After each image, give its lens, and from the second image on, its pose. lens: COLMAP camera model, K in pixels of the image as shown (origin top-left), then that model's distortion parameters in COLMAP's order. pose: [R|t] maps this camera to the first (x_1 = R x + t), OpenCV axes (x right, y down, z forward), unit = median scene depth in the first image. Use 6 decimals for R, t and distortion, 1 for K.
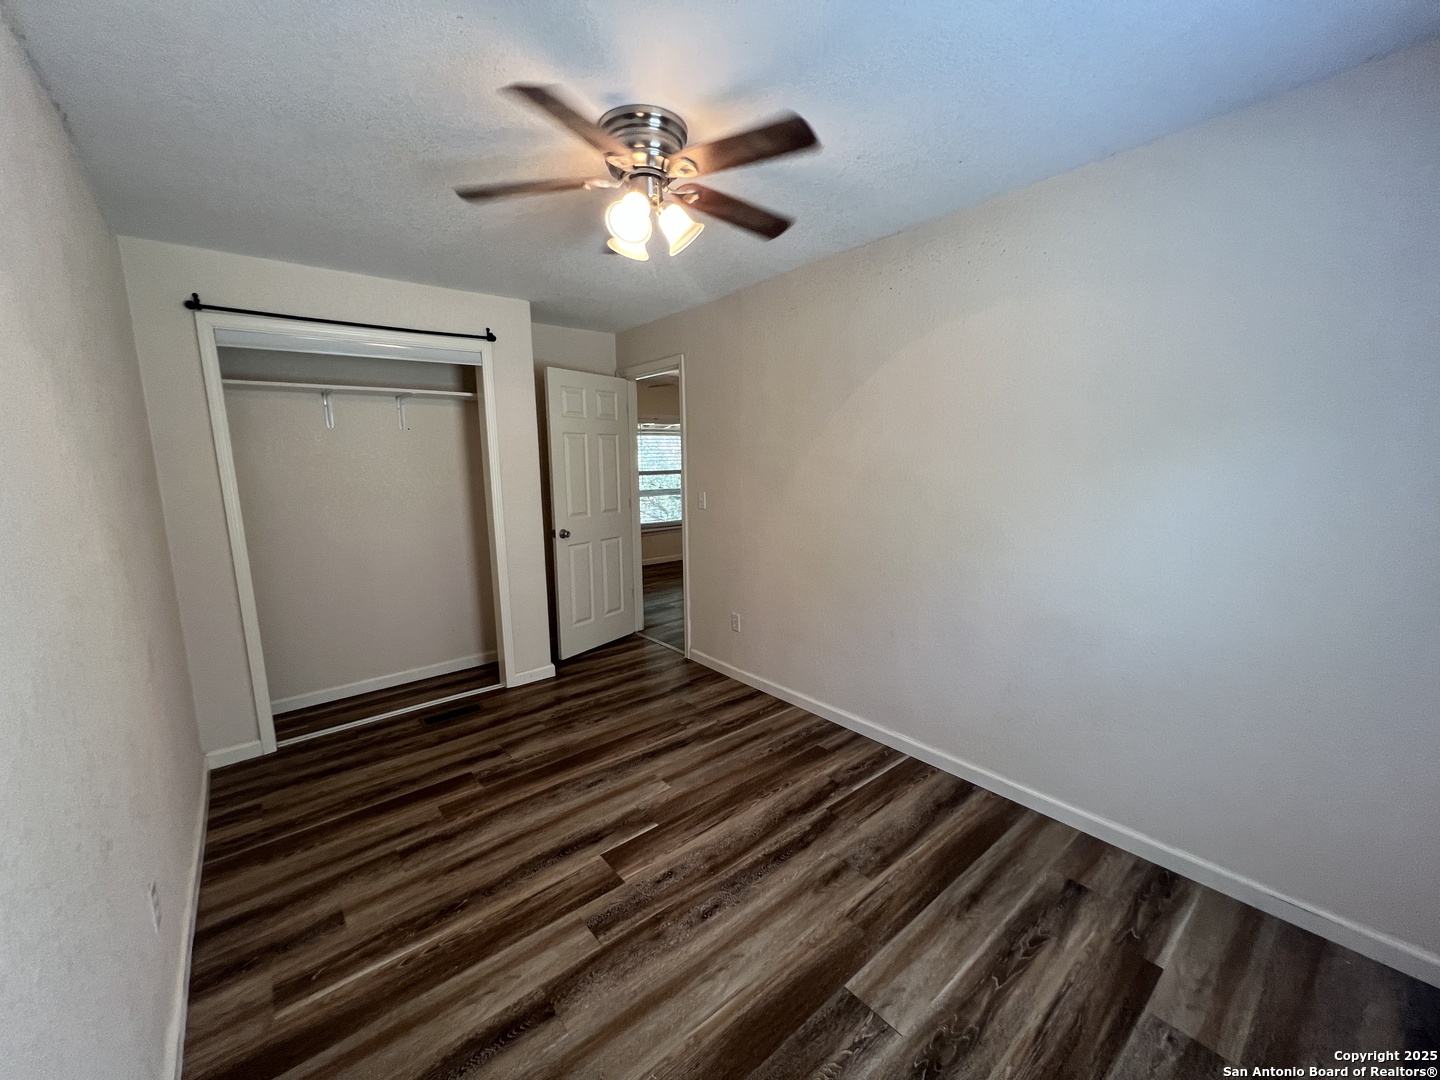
lens RADIAL K [[577.9, 0, 726.5], [0, 577.9, 538.9], [0, 0, 1]] dist [0.000680, 0.000764]
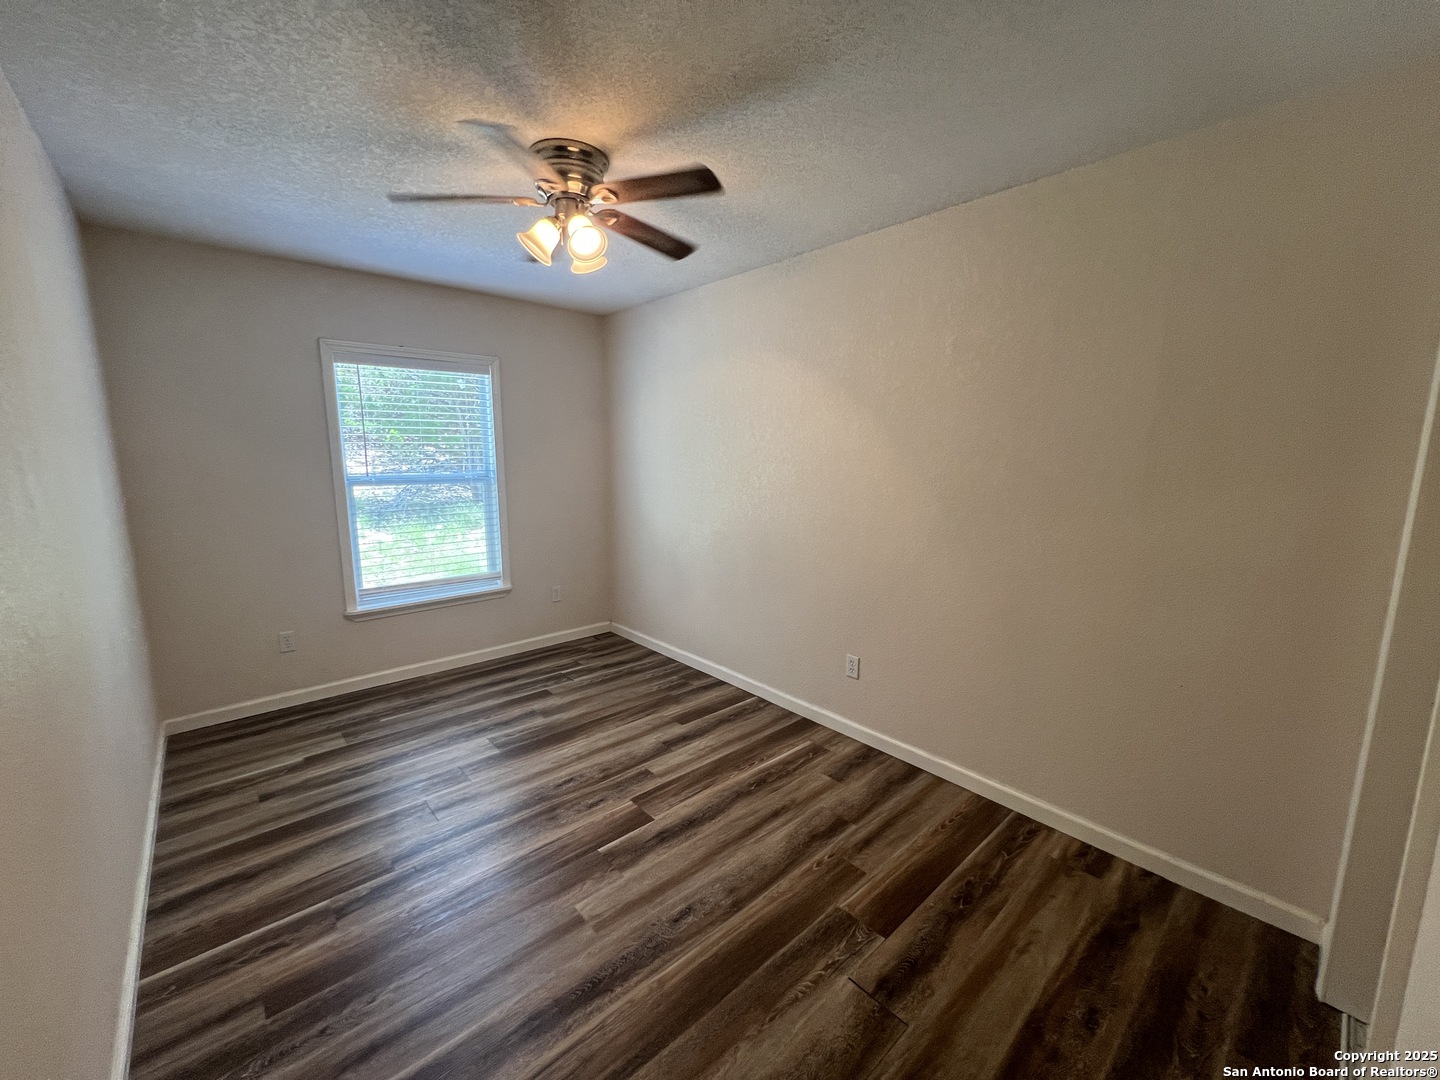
lens RADIAL K [[577.9, 0, 714.5], [0, 577.9, 544.6], [0, 0, 1]] dist [0.000680, 0.000764]
pose [[-0.999678, 0.016658, -0.019144, -0.303422], [0.010101, 0.953261, 0.301979, -0.247473], [0.023280, 0.301688, -0.953122, 1.785719]]
